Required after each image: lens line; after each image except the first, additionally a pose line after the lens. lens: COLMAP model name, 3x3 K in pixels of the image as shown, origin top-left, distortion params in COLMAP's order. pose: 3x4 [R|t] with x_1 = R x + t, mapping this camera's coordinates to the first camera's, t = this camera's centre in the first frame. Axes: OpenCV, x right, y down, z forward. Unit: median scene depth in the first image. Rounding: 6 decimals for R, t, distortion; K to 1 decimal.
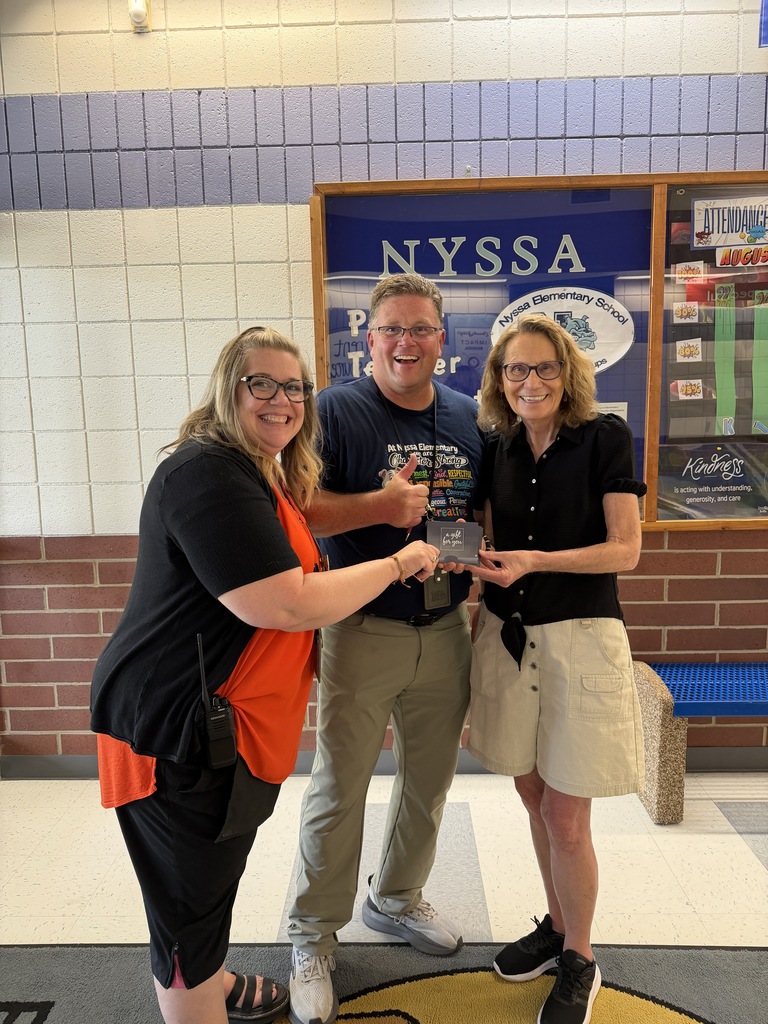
lens RADIAL K [[728.9, 0, 391.4], [0, 728.9, 512.0], [0, 0, 1]] dist [-0.008531, -0.004207]
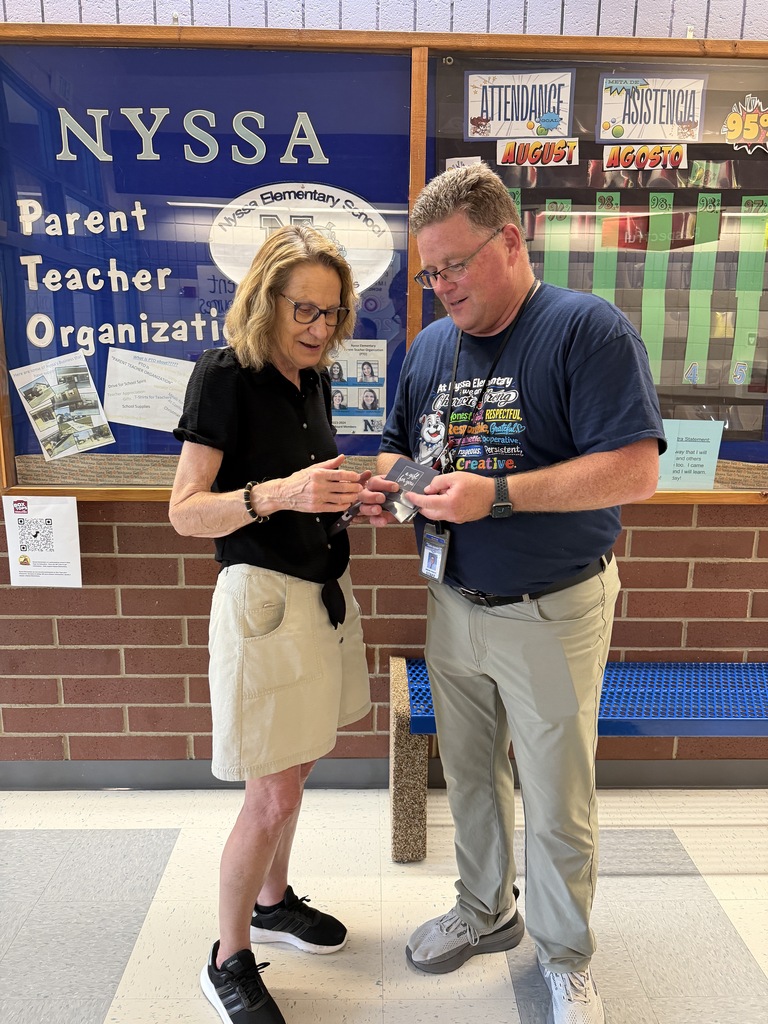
lens RADIAL K [[728.9, 0, 387.7], [0, 728.9, 505.8], [0, 0, 1]] dist [-0.008531, -0.004207]
pose [[0.998748, 0.038083, 0.032428, 0.320705], [-0.039842, 0.997666, 0.055452, -0.014115], [-0.030241, -0.056675, 0.997935, 0.211137]]
